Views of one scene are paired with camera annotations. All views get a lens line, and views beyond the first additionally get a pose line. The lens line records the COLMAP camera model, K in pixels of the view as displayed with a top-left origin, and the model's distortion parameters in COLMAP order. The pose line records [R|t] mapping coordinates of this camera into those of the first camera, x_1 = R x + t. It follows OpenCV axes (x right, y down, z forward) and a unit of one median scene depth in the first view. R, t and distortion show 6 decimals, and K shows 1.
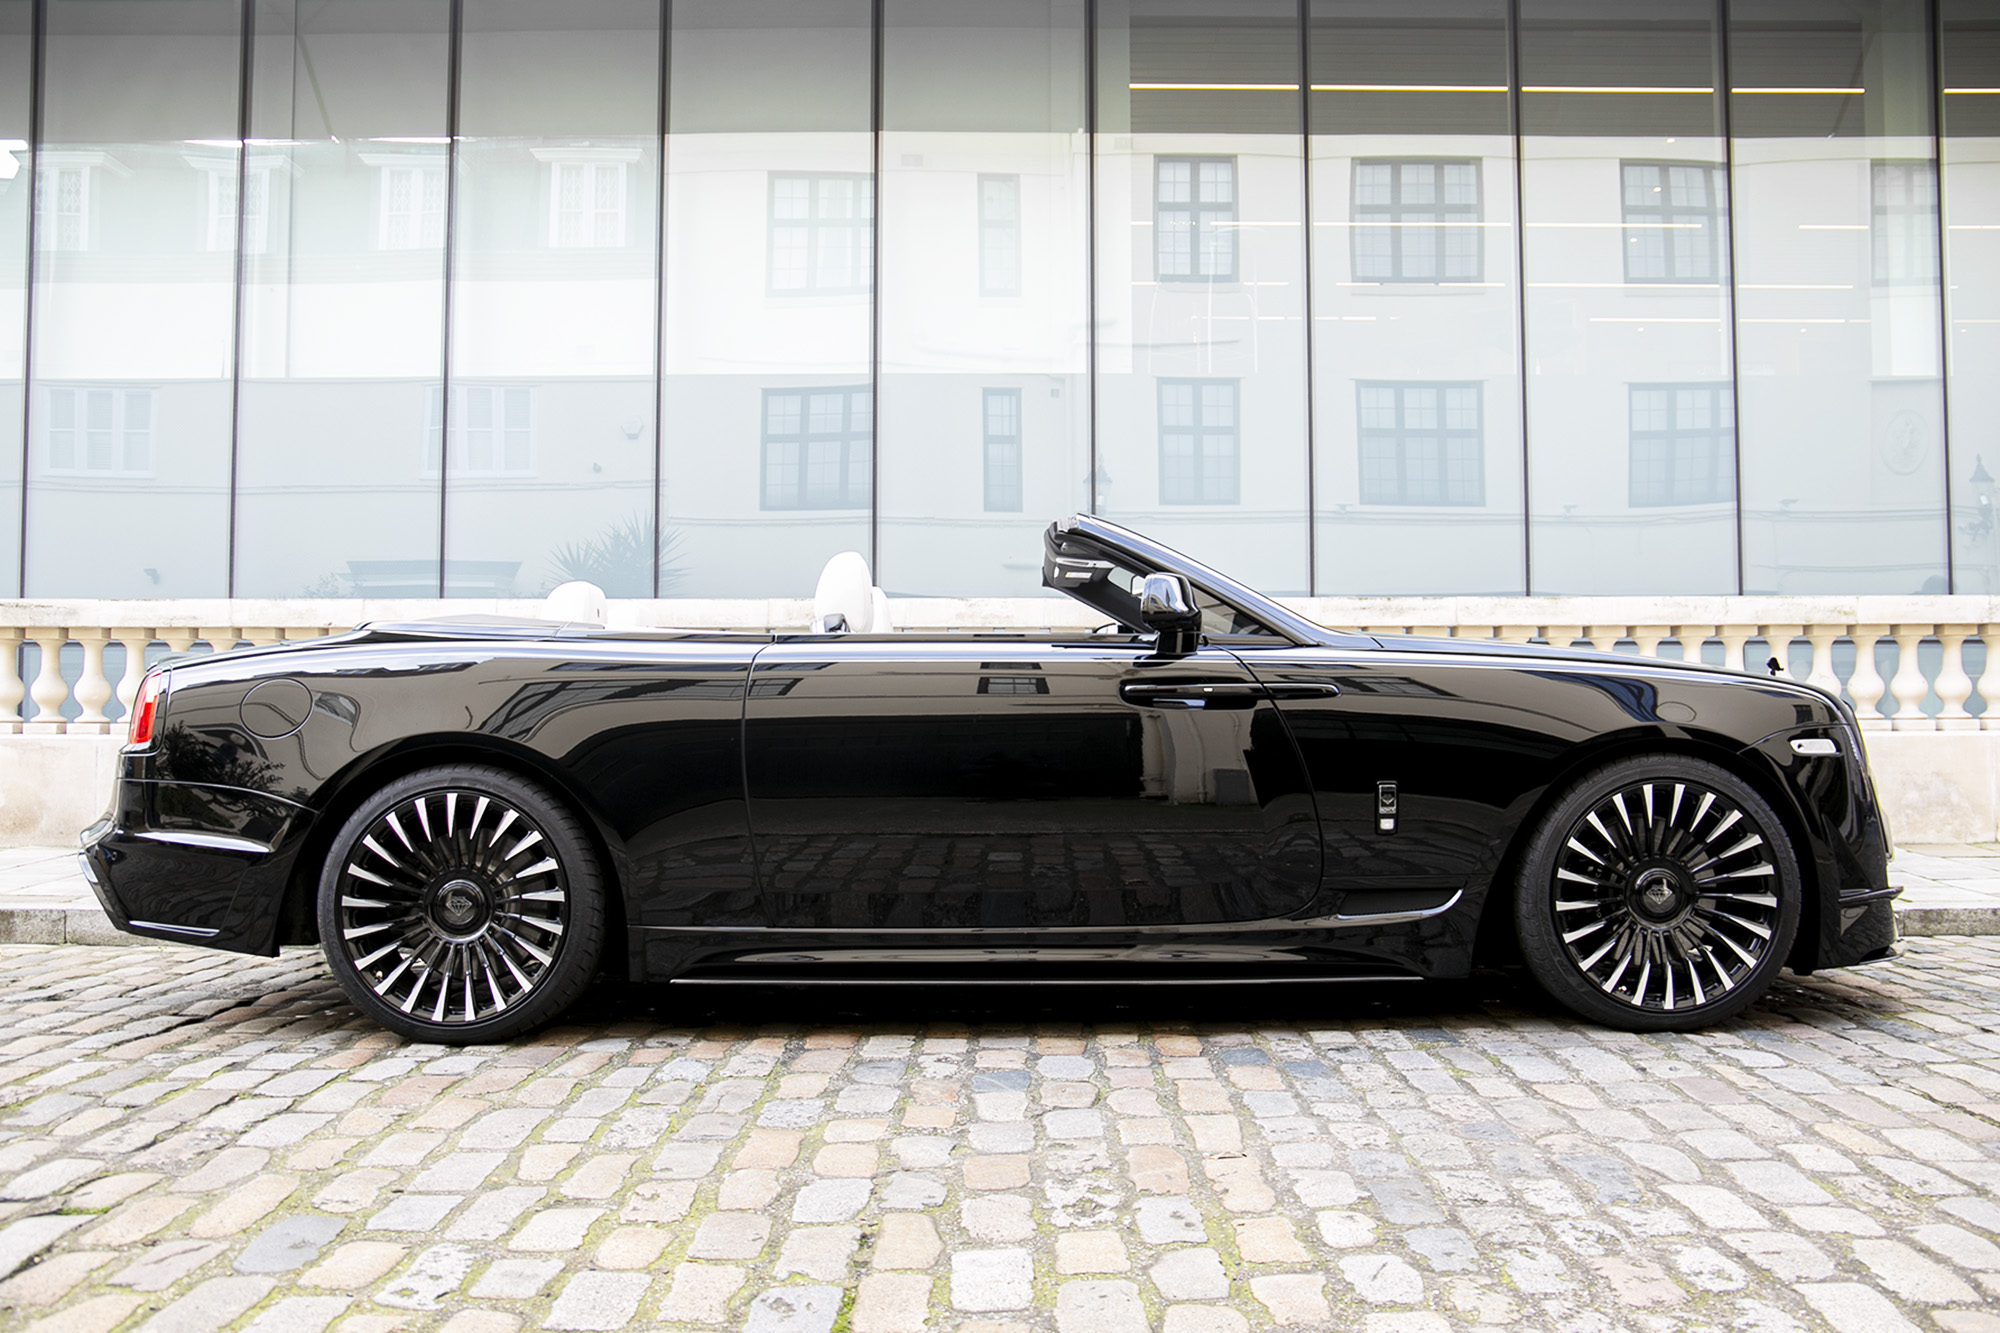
lens RADIAL K [[1615.7, 0, 1000.0], [0, 1615.7, 666.5], [0, 0, 1]] dist [-0.109008, 0.103829]
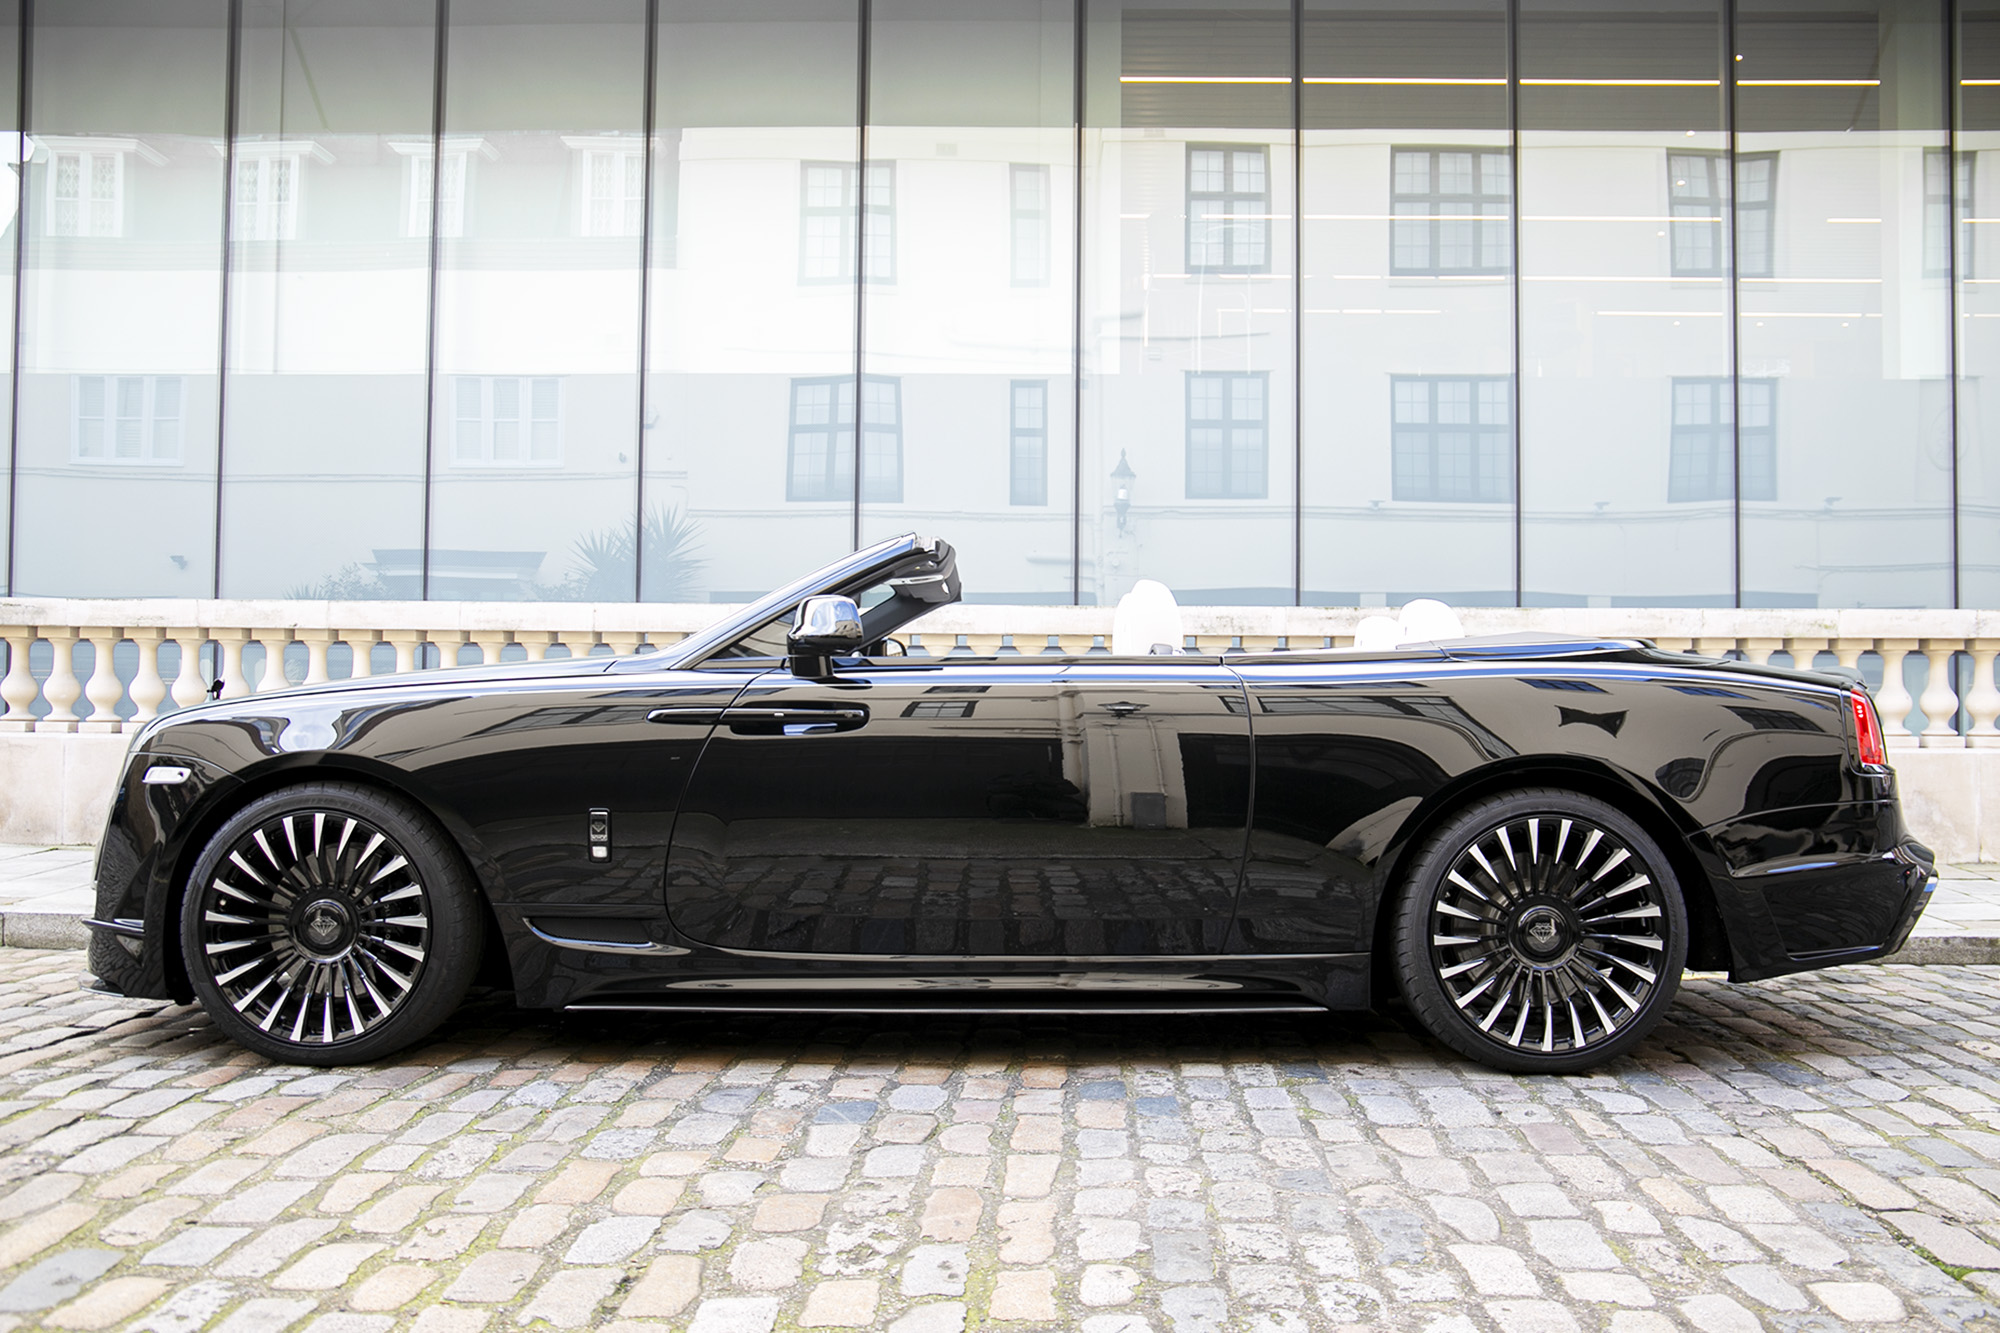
lens RADIAL K [[1635.1, 0, 1000.0], [0, 1635.1, 666.5], [0, 0, 1]] dist [-0.104846, 0.112646]
pose [[0.999682, 0.007750, -0.024013, 0.110775], [-0.007648, 0.999961, 0.004333, -0.020226], [0.024045, -0.004148, 0.999702, 0.003954]]
